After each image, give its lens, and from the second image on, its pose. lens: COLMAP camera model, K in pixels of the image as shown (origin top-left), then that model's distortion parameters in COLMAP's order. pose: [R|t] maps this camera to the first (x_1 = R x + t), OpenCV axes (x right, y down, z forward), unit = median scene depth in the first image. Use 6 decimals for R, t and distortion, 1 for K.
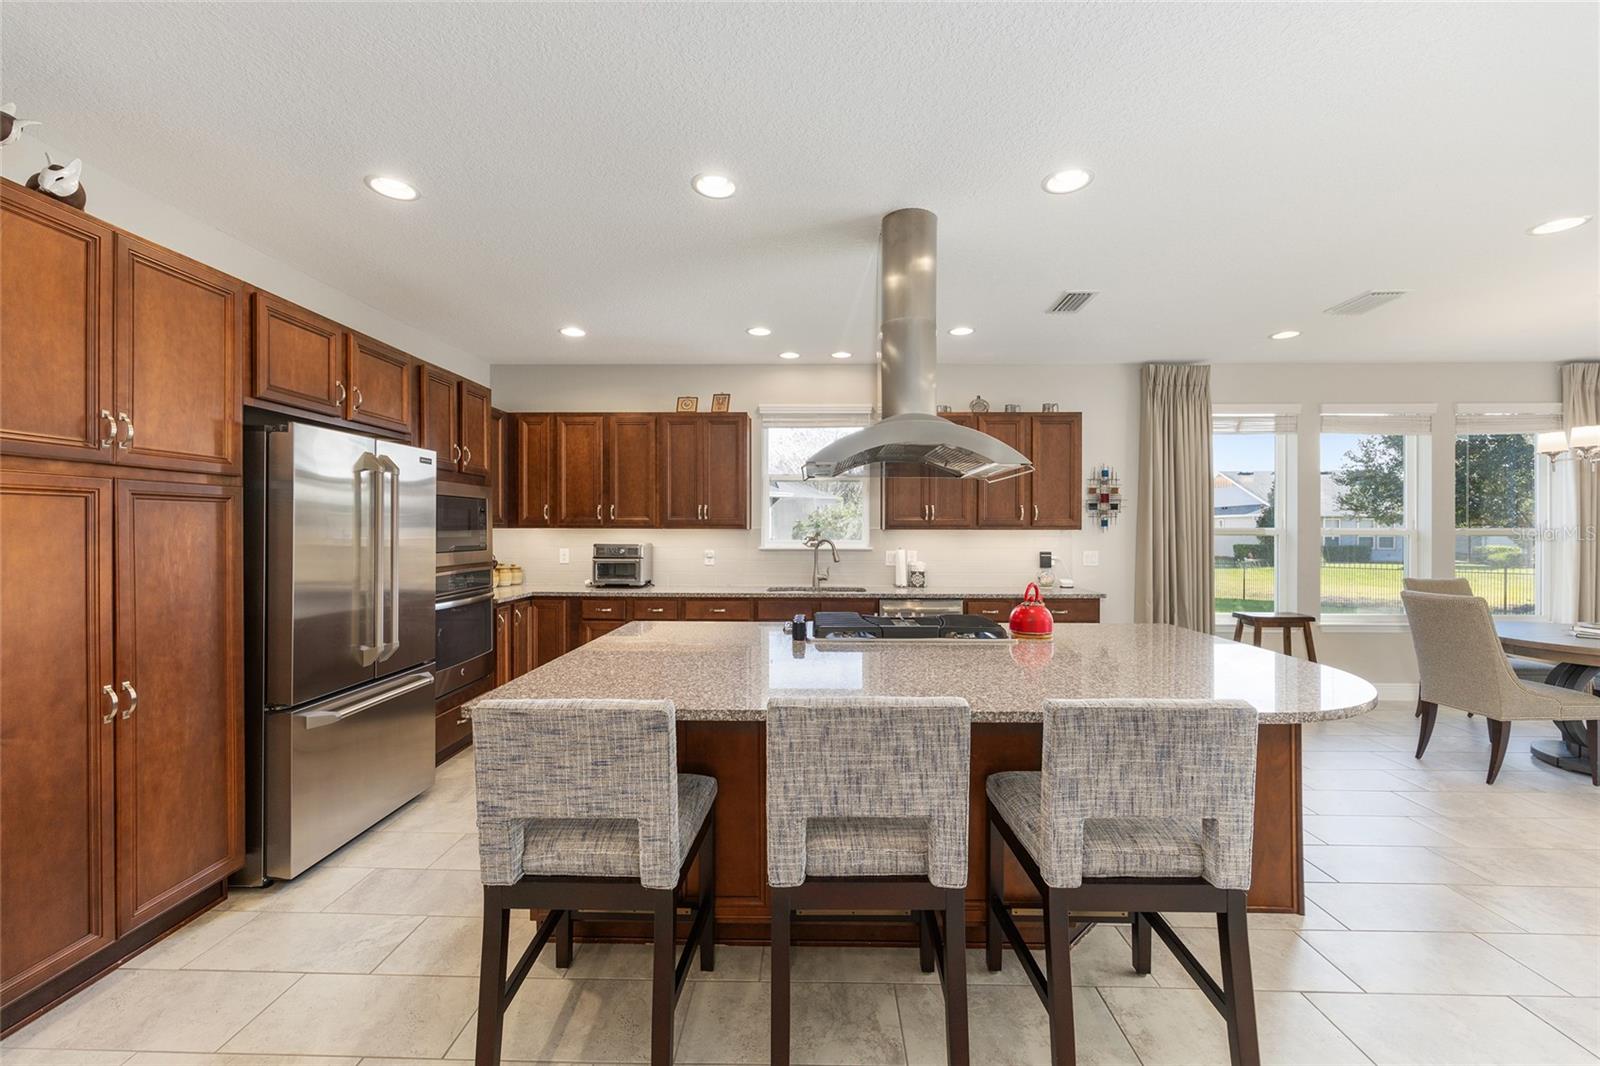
lens RADIAL K [[642.9, 0, 804.7], [0, 642.9, 529.2], [0, 0, 1]] dist [-0.000273, 0.000547]
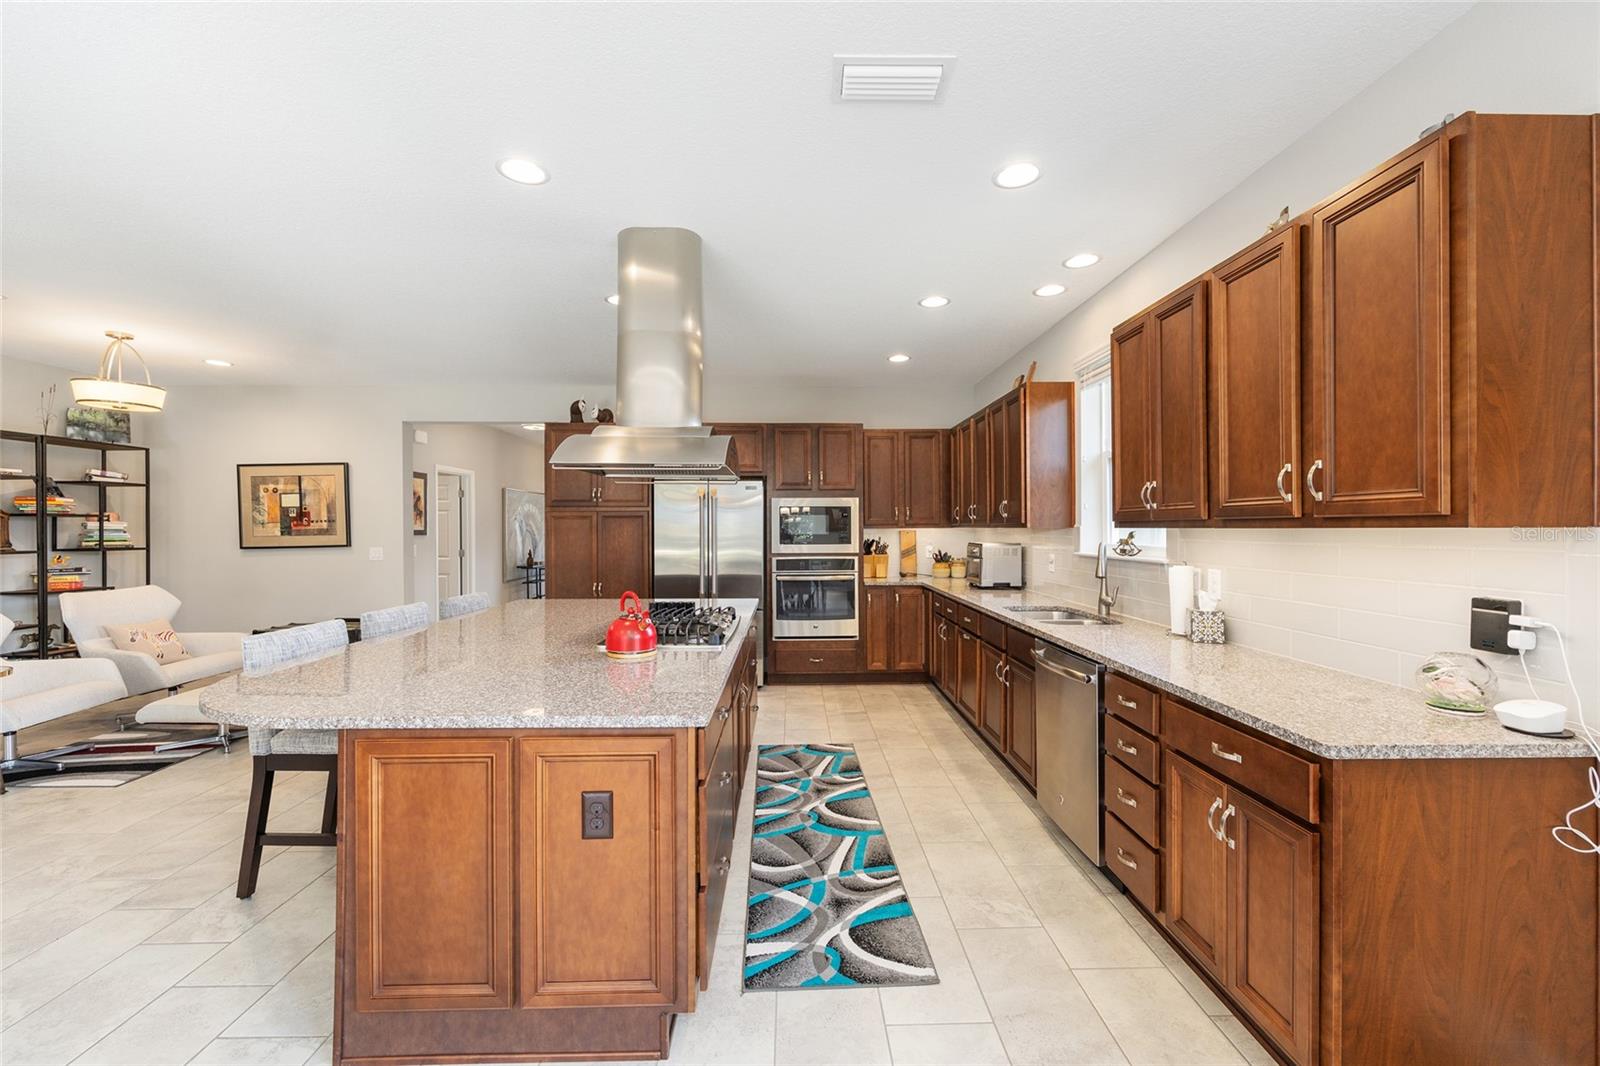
lens RADIAL K [[642.9, 0, 801.3], [0, 642.9, 531.8], [0, 0, 1]] dist [-0.000273, 0.000547]
pose [[0.036939, 0.002928, -0.999313, 0.698964], [0.002272, 0.999993, 0.003014, 0.001533], [0.999315, -0.002382, 0.036932, 0.691449]]
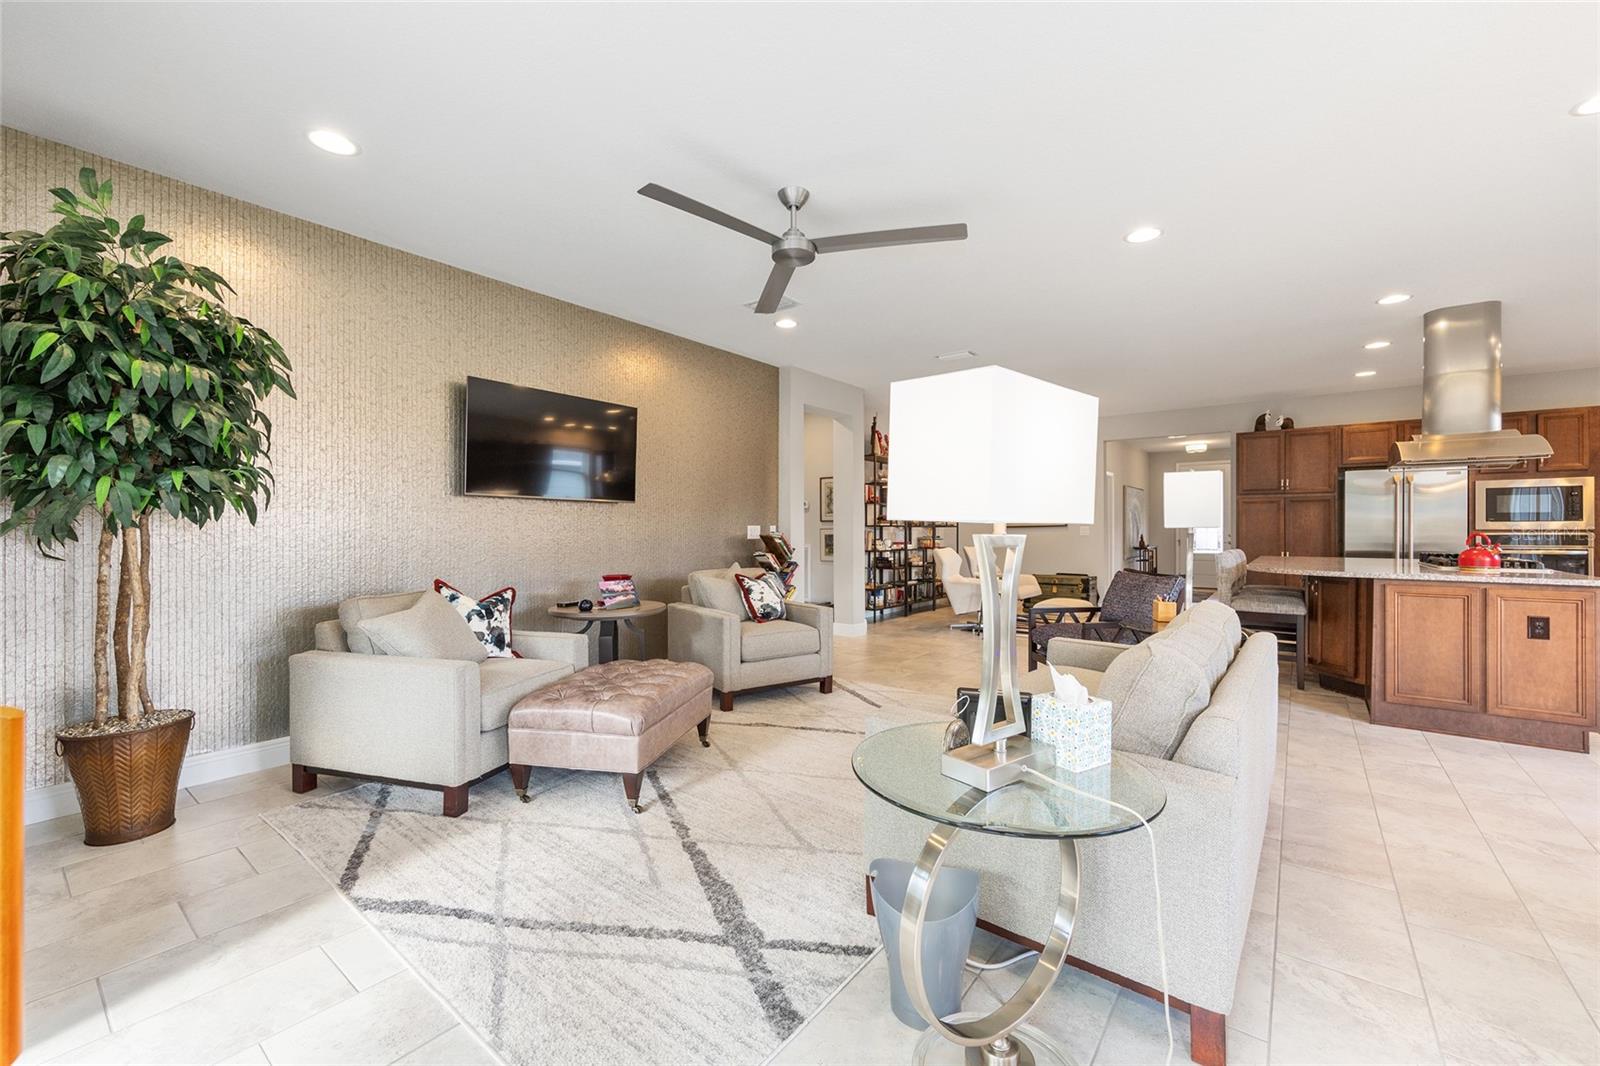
lens RADIAL K [[642.9, 0, 802.4], [0, 642.9, 531.5], [0, 0, 1]] dist [-0.000273, 0.000547]
pose [[-0.596364, -0.000030, -0.802714, 1.390134], [-0.001211, 0.999999, 0.000863, 0.045874], [0.802713, 0.001487, -0.596363, 0.374823]]
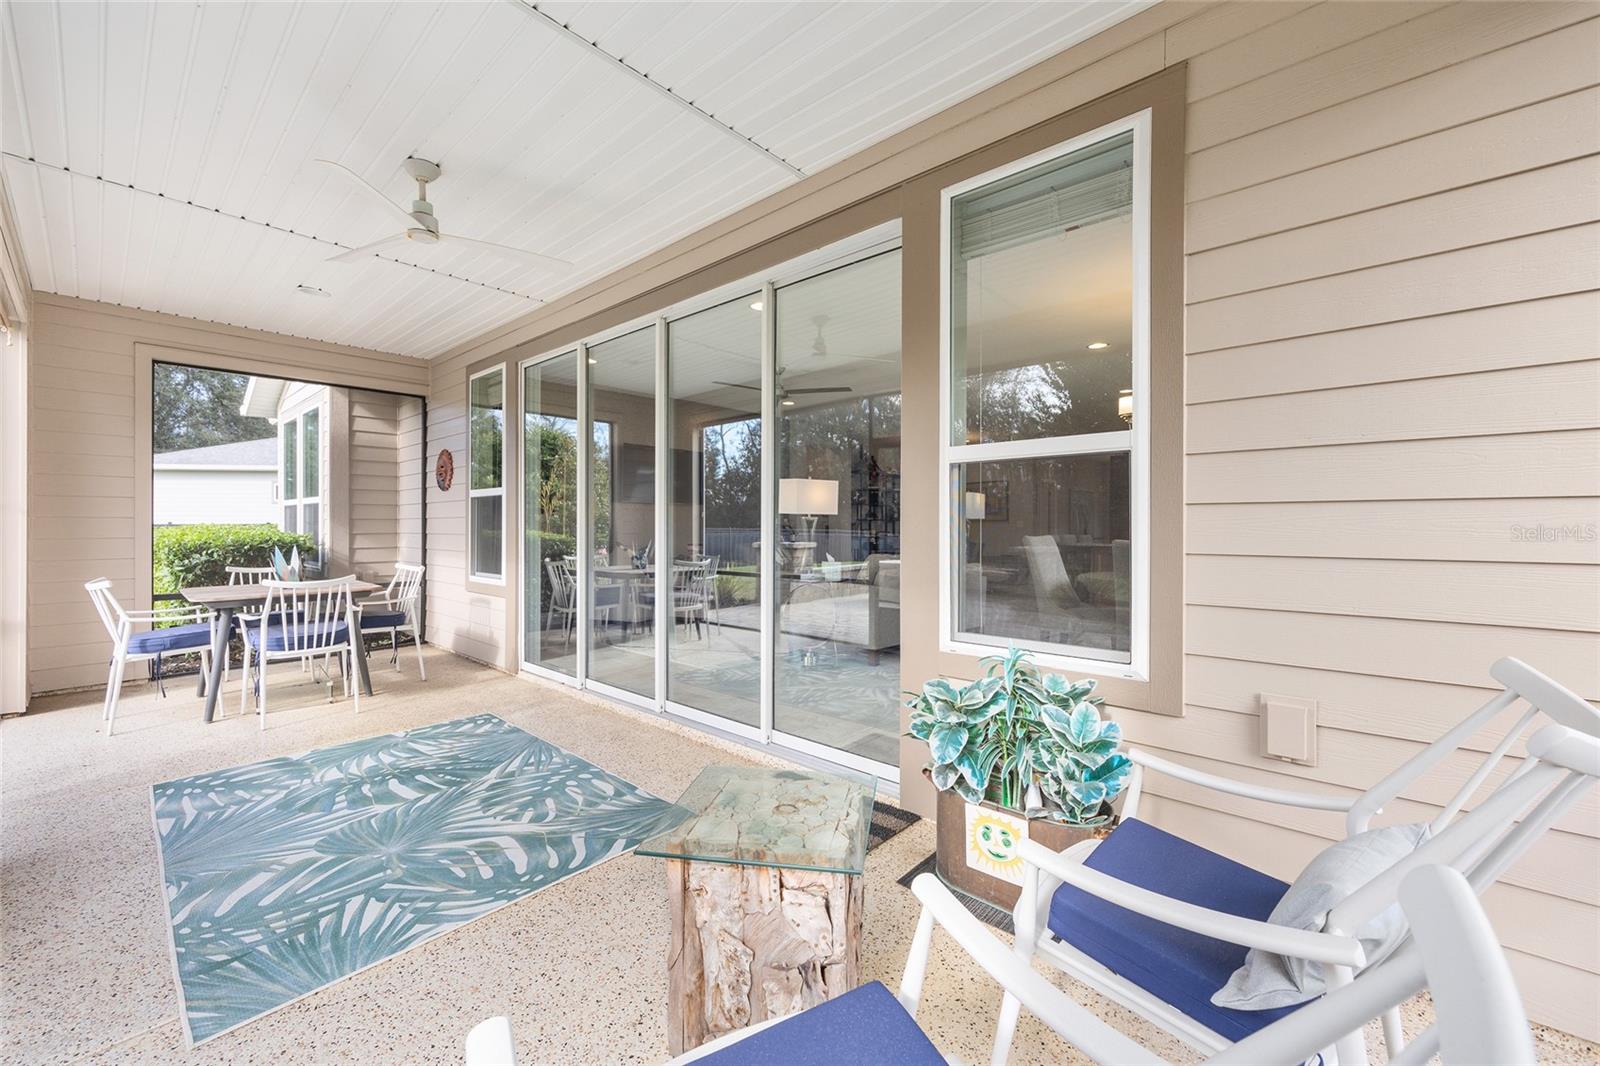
lens RADIAL K [[637.0, 0, 800.7], [0, 637.0, 529.0], [0, 0, 1]] dist [0.001537, -0.000018]
pose [[-0.651667, -0.002361, -0.758502, 1.930289], [-0.005407, 0.999984, 0.001534, 0.064960], [0.758486, 0.005101, -0.651669, 0.964453]]
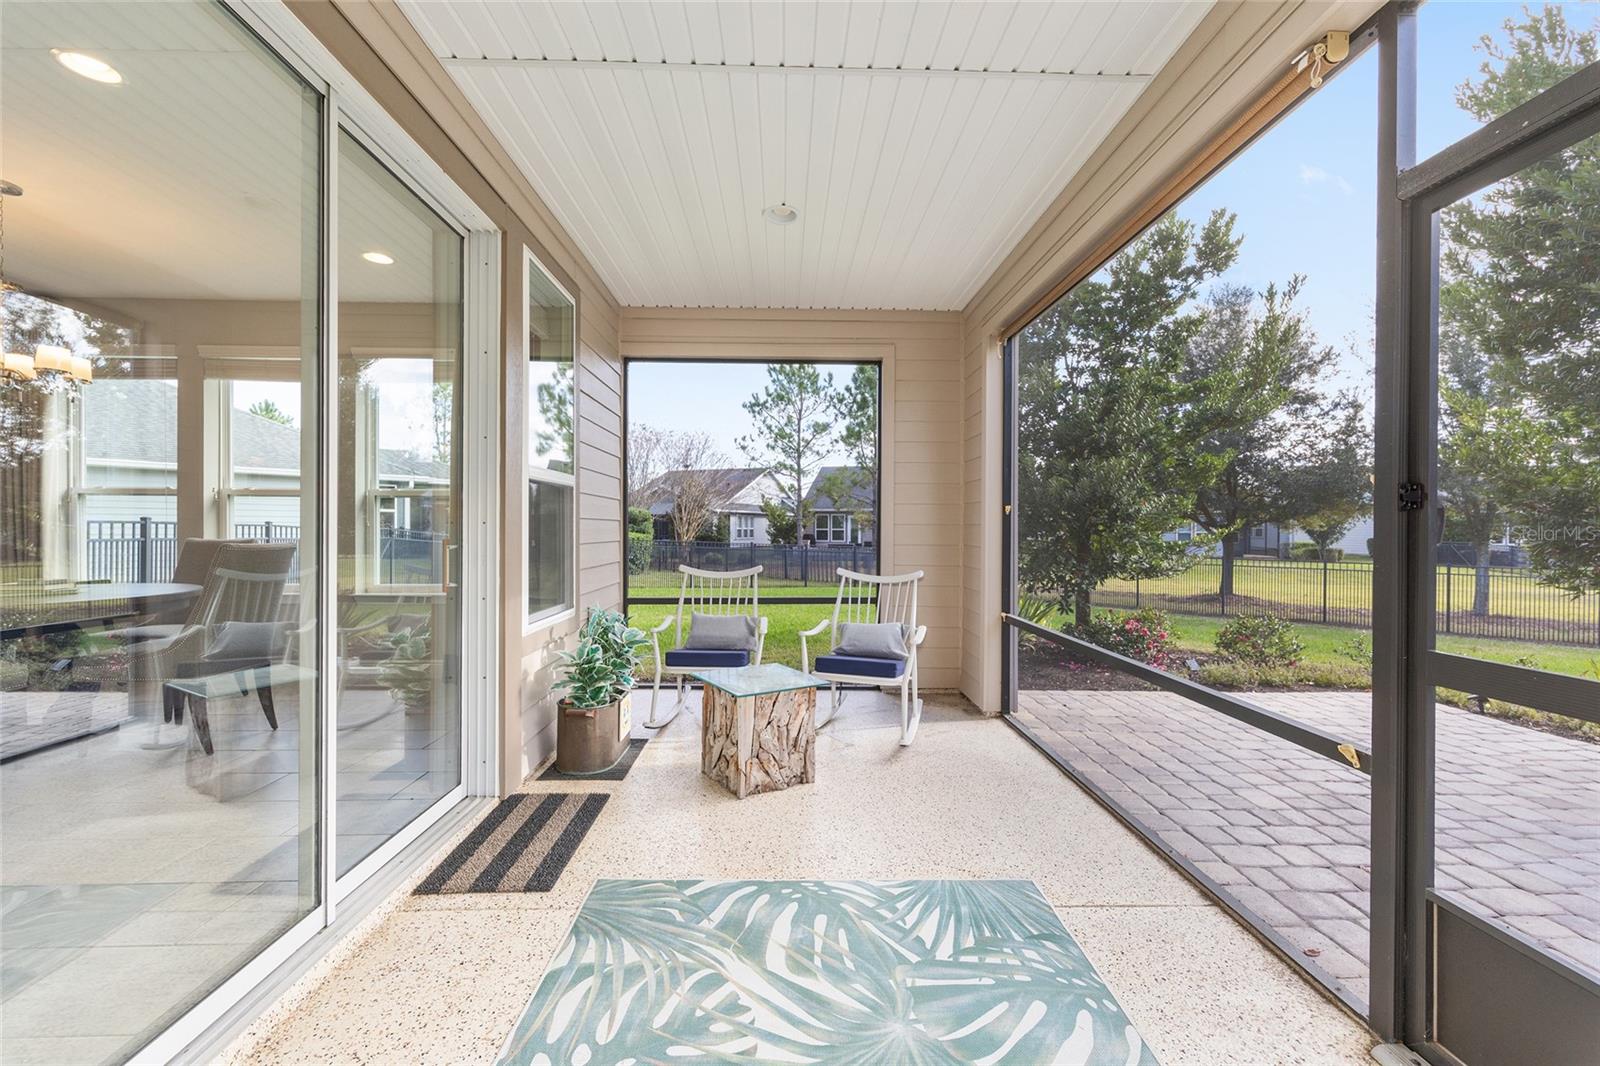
lens RADIAL K [[642.9, 0, 806.0], [0, 642.9, 530.9], [0, 0, 1]] dist [-0.000273, 0.000547]
pose [[0.998148, 0.000378, 0.060823, 1.679765], [-0.000524, 0.999997, 0.002389, 0.061839], [-0.060822, -0.002416, 0.998146, 0.029205]]
